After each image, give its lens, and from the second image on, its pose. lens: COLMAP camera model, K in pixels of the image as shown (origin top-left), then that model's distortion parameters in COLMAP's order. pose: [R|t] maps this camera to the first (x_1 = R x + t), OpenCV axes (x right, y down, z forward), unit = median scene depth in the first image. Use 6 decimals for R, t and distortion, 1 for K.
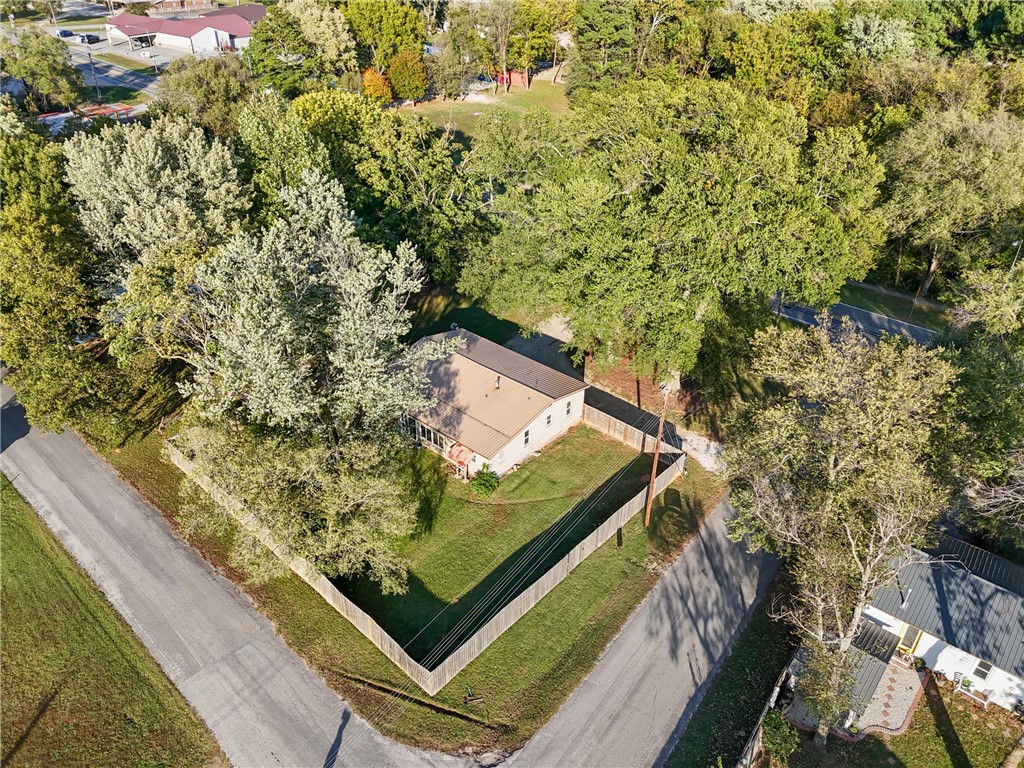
lens RADIAL K [[752.2, 0, 512.0], [0, 752.2, 384.0], [0, 0, 1]] dist [0.033092, -0.006597]
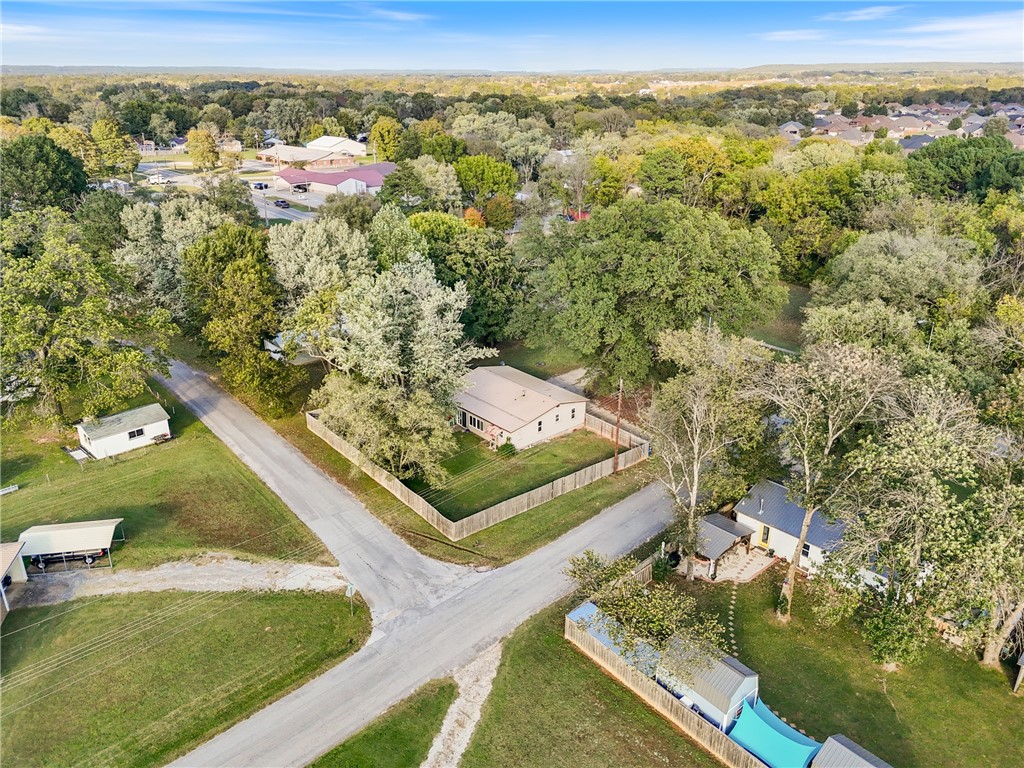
lens RADIAL K [[752.2, 0, 512.0], [0, 752.2, 384.0], [0, 0, 1]] dist [0.033092, -0.006597]
pose [[0.990641, 0.047741, -0.127871, 0.149187], [-0.070491, 0.981179, -0.179777, 0.257151], [0.116882, 0.187108, 0.975361, -0.448935]]
